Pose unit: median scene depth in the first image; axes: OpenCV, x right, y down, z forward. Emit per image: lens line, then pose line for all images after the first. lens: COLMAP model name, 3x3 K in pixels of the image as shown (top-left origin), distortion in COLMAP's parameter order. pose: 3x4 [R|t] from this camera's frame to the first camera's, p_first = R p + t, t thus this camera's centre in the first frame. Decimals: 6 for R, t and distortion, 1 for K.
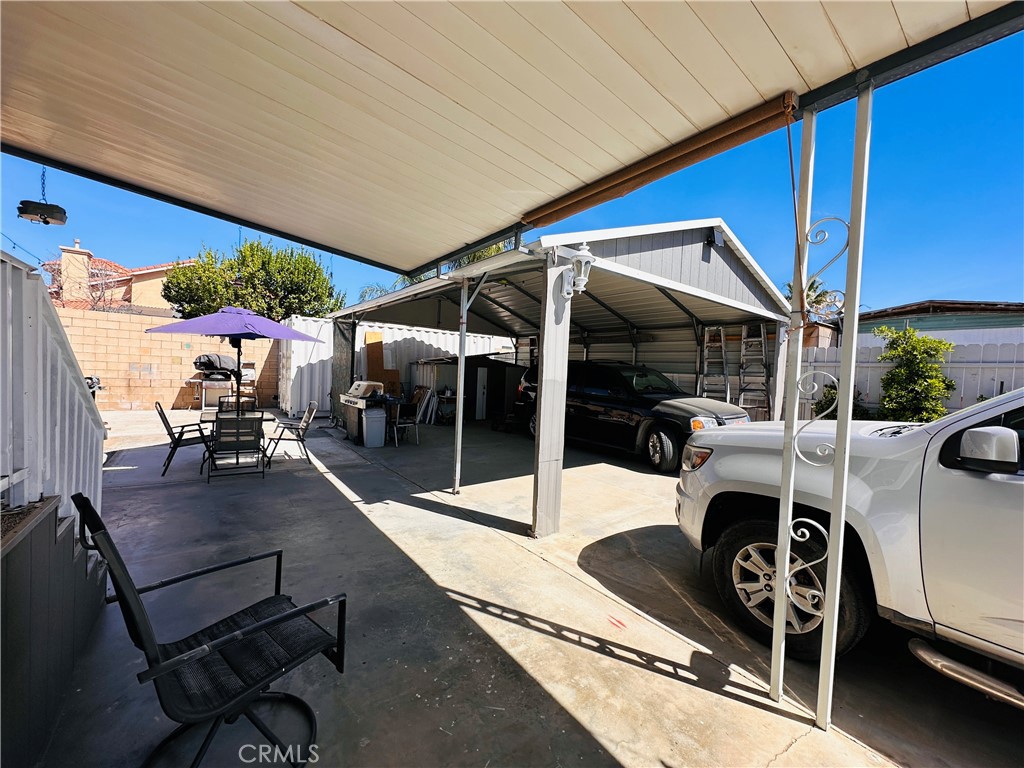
lens RADIAL K [[407.9, 0, 511.7], [0, 407.9, 382.7], [0, 0, 1]] dist [-0.003370, 0.001125]
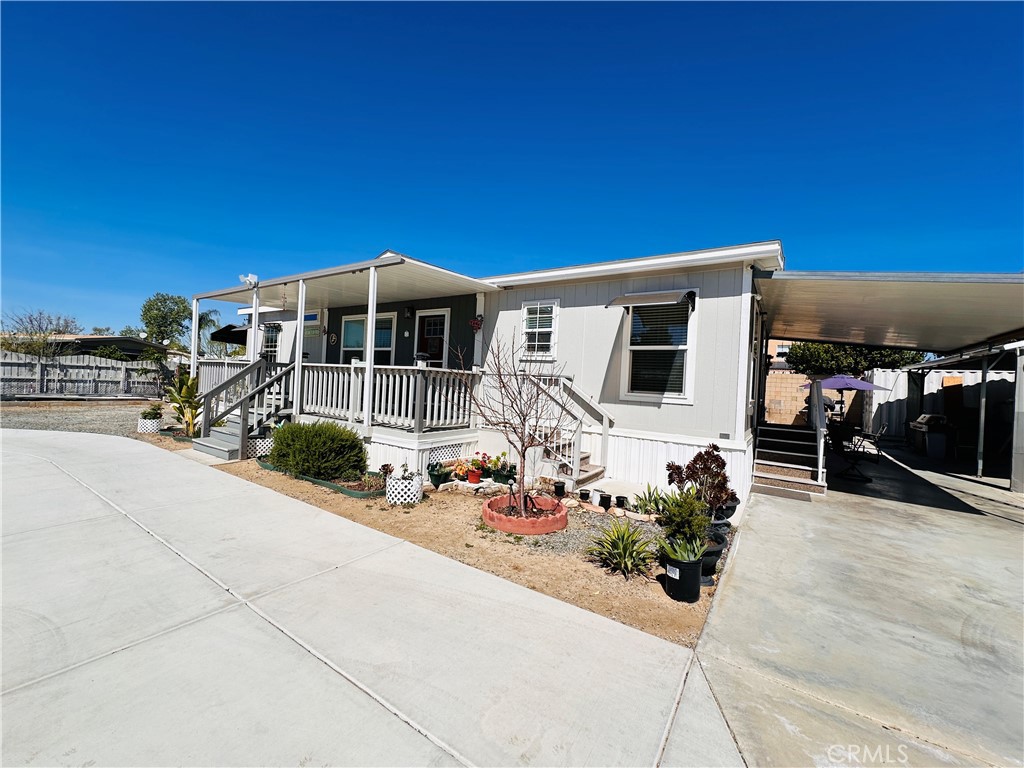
lens RADIAL K [[407.9, 0, 511.7], [0, 407.9, 382.7], [0, 0, 1]] dist [-0.003370, 0.001125]
pose [[0.334626, -0.028112, -0.941932, 0.802086], [-0.055703, 0.997217, -0.049551, 0.061258], [0.940703, 0.069049, 0.332129, -1.410180]]
